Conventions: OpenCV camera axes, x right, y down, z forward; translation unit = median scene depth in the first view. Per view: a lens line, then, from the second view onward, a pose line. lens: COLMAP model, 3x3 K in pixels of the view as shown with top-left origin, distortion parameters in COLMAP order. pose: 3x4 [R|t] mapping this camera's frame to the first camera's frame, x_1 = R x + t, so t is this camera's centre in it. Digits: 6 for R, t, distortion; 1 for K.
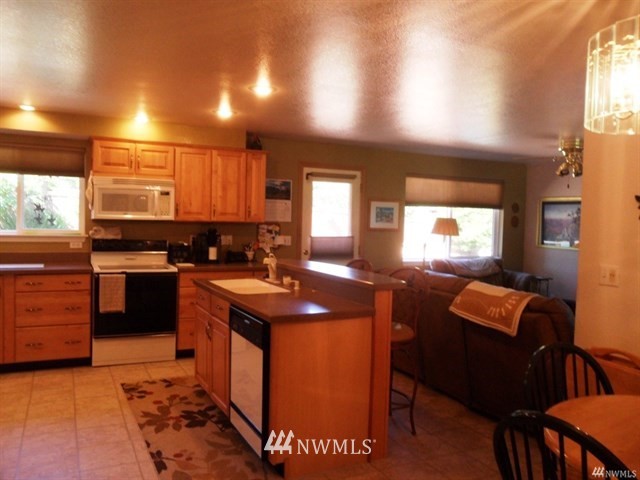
lens RADIAL K [[547.3, 0, 320.0], [0, 547.3, 240.0], [0, 0, 1]] dist [0.014696, 0.005329]
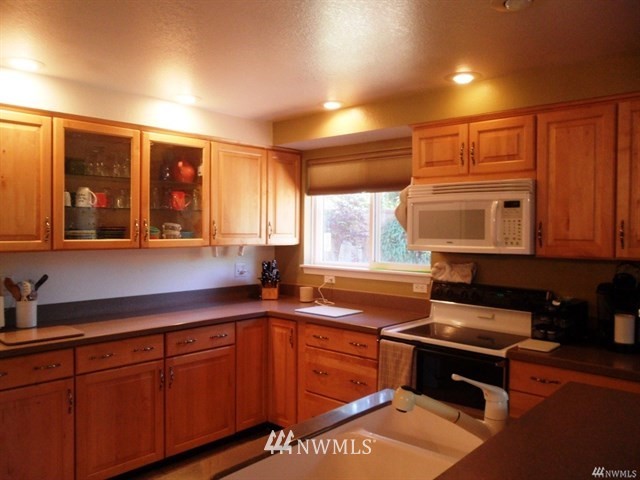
lens RADIAL K [[519.0, 0, 318.8], [0, 519.0, 234.1], [0, 0, 1]] dist [-0.025751, 0.008897]
pose [[0.370960, -0.016560, -0.928501, 0.113072], [-0.039457, 0.998657, -0.033576, -0.031377], [0.927810, 0.049091, 0.369808, 0.637523]]
